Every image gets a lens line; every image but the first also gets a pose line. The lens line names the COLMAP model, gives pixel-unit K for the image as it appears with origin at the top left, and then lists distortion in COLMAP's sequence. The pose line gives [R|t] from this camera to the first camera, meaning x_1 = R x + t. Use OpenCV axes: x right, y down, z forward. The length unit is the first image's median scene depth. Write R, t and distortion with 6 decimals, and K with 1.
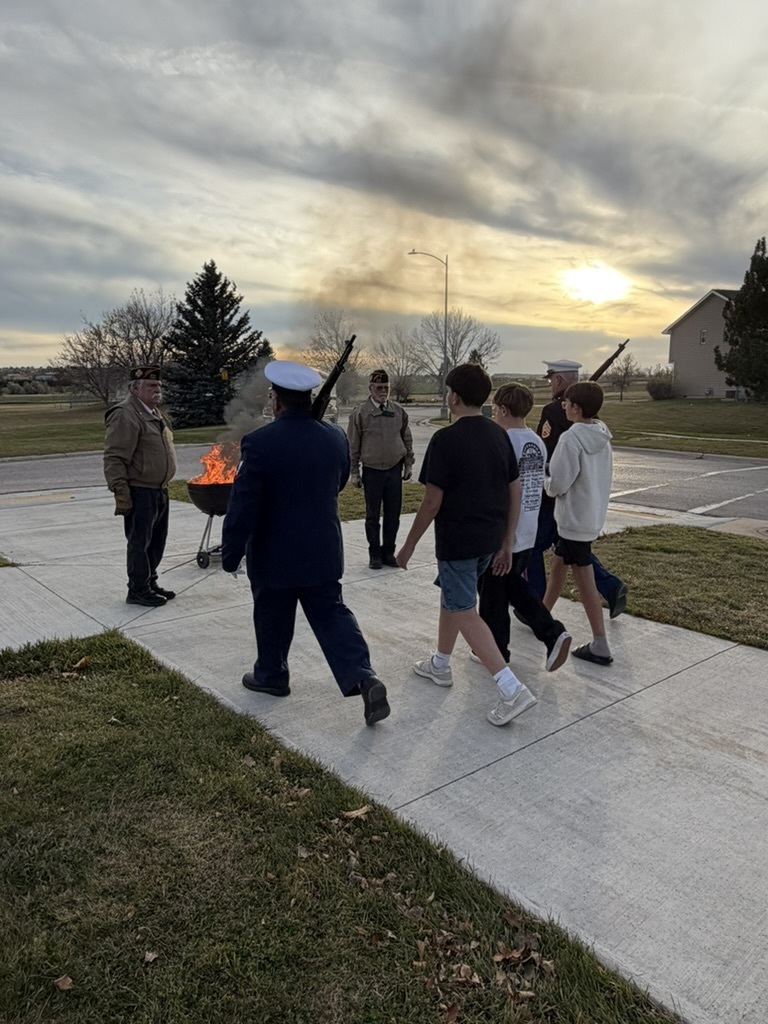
lens RADIAL K [[715.5, 0, 384.0], [0, 715.5, 512.0], [0, 0, 1]] dist [-0.003520, -0.001324]
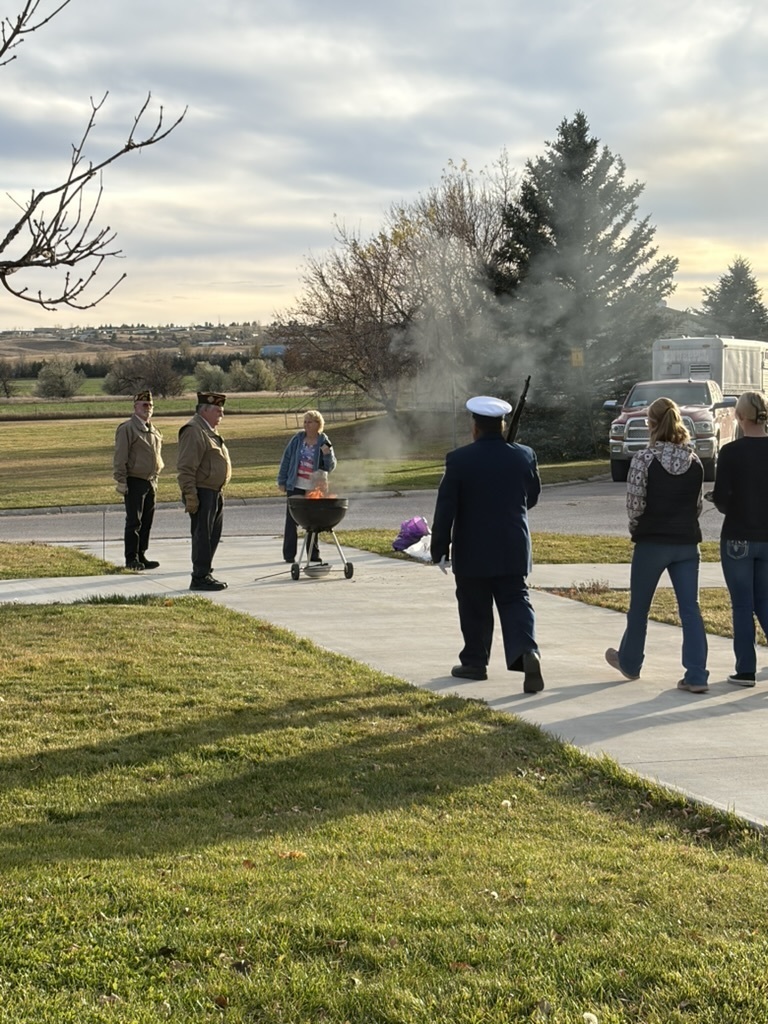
lens RADIAL K [[1987.3, 0, 384.0], [0, 1987.3, 512.0], [0, 0, 1]] dist [0.036033, 0.077867]
pose [[0.926557, 0.011524, -0.375977, 0.133526], [-0.048504, 0.994846, -0.089041, 0.030107], [0.373013, 0.100738, 0.922341, -0.223382]]
